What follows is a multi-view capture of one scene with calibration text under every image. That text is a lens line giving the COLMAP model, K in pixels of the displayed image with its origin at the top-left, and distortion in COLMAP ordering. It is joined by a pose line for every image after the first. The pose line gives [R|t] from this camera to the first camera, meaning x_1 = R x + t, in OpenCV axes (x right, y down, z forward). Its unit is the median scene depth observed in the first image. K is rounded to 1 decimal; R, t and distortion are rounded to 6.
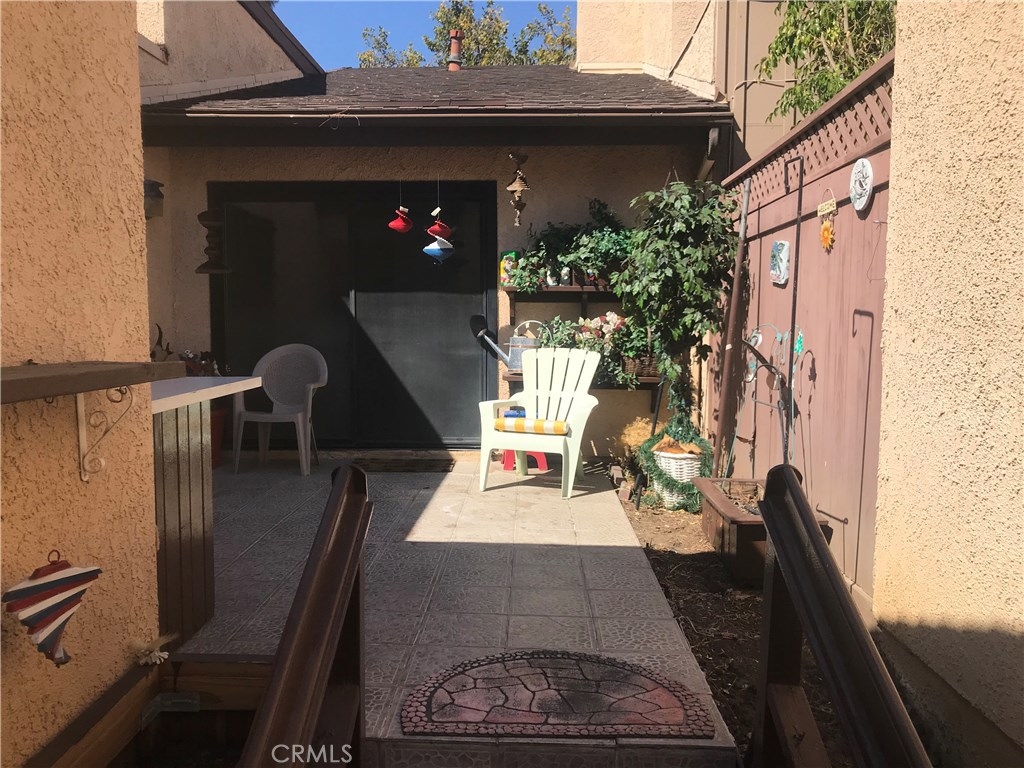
lens RADIAL K [[840.9, 0, 511.0], [0, 840.9, 386.3], [0, 0, 1]] dist [0.031394, -0.021906]
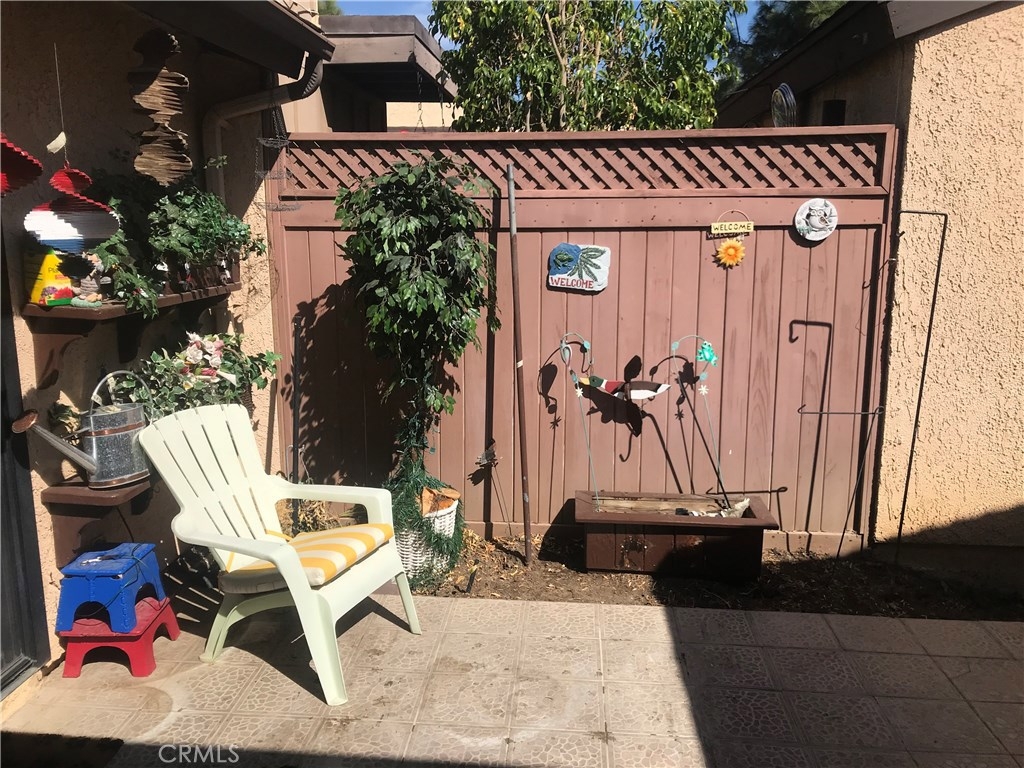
lens RADIAL K [[840.9, 0, 512.7], [0, 840.9, 382.5], [0, 0, 1]] dist [0.031394, -0.021906]
pose [[0.053602, -0.202517, 0.977811, -0.696932], [0.079448, 0.976979, 0.197990, -0.235041], [-0.995397, 0.067073, 0.068458, 1.131755]]
